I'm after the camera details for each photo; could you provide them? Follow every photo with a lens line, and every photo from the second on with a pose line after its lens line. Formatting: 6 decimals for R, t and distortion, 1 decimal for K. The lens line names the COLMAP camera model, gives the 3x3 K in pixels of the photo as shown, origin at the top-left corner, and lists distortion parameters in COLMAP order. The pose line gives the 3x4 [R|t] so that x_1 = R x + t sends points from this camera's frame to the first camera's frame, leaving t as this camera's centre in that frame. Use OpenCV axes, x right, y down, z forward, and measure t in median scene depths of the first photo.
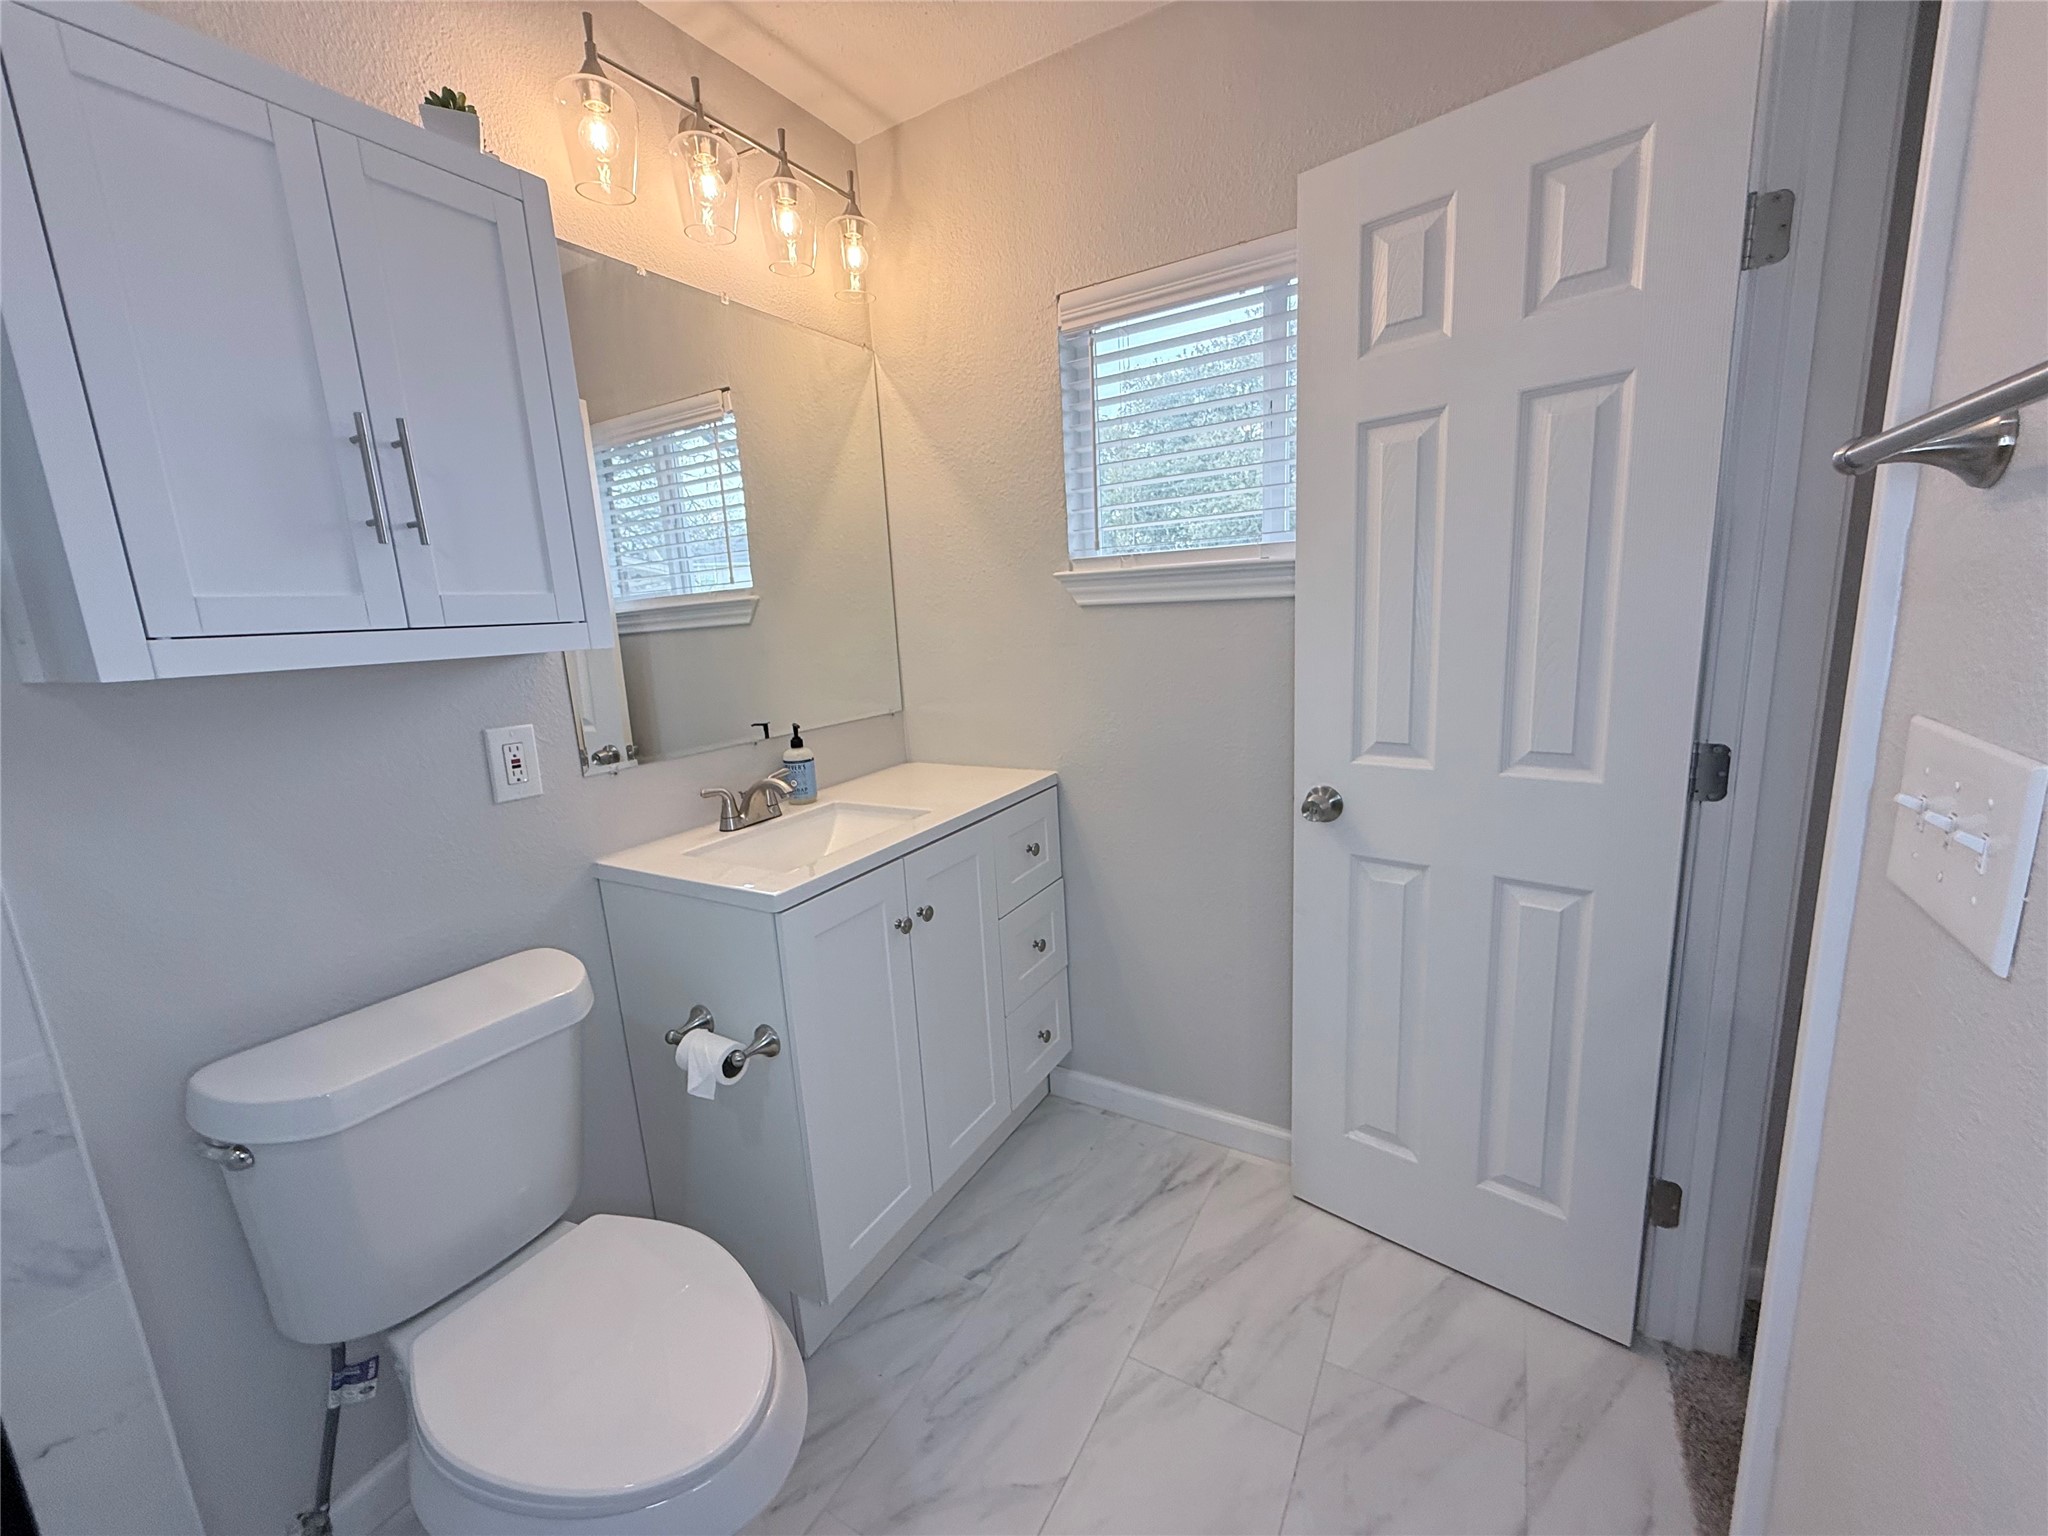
lens RADIAL K [[822.6, 0, 1024.2], [0, 822.6, 771.1], [0, 0, 1]] dist [0.008669, 0.000026]
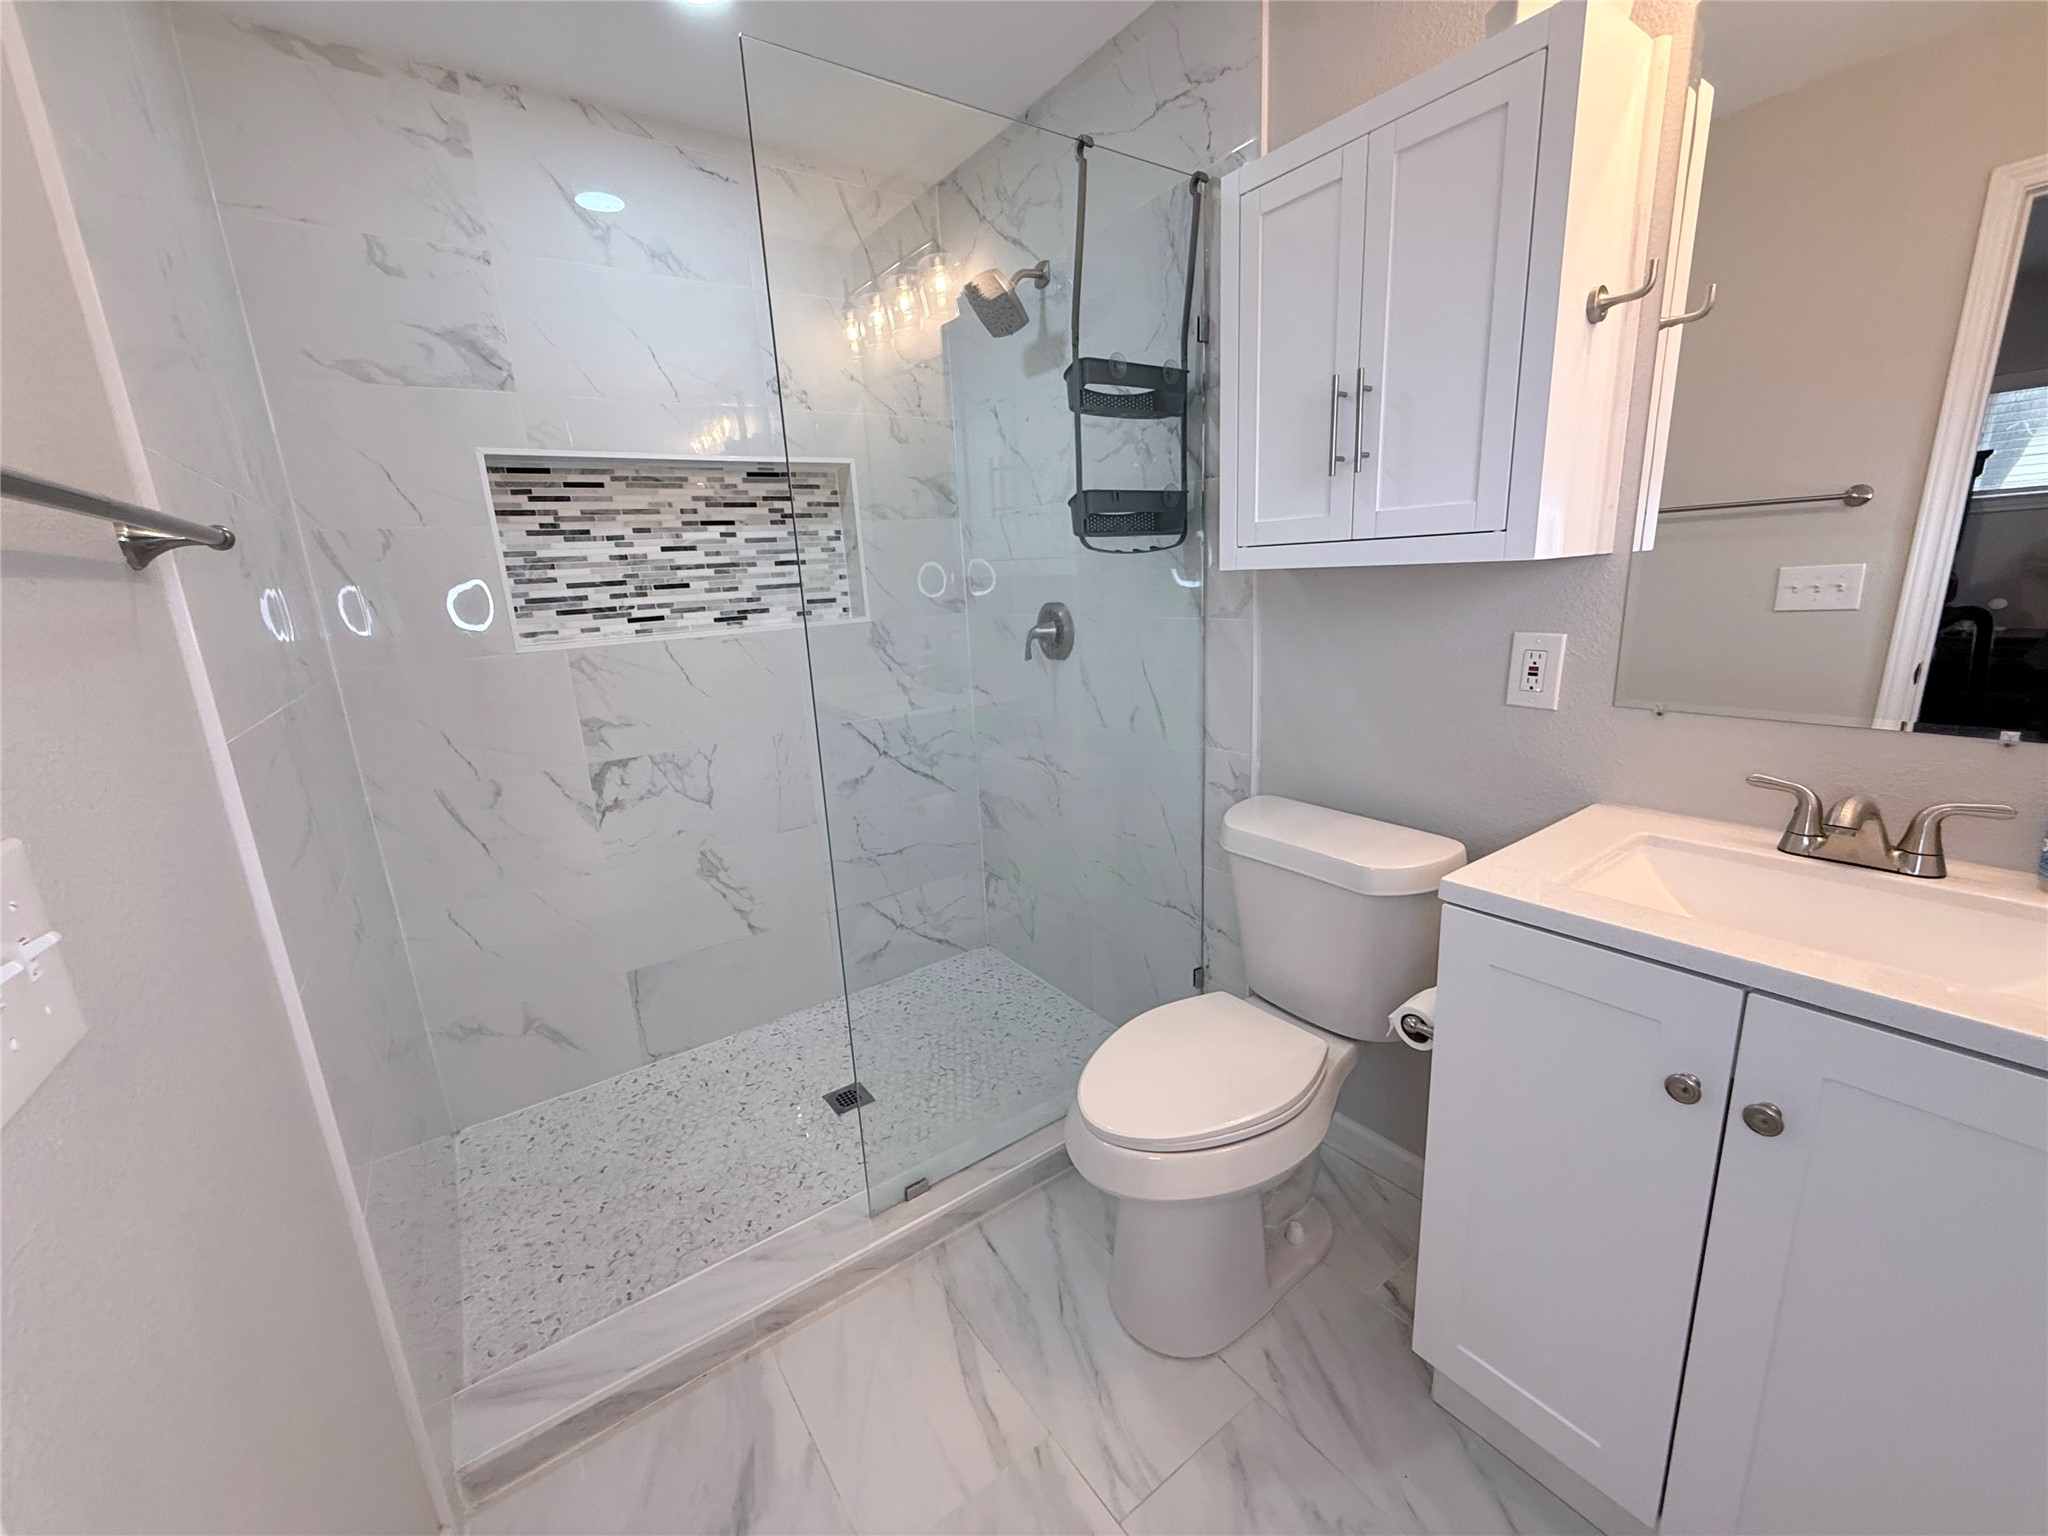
lens RADIAL K [[822.6, 0, 1027.1], [0, 822.6, 768.9], [0, 0, 1]] dist [0.008669, 0.000026]
pose [[-0.398112, 0.293045, -0.869271, 0.514681], [-0.103249, 0.927267, 0.359883, -0.193159], [0.911508, 0.233025, -0.338899, 0.810438]]
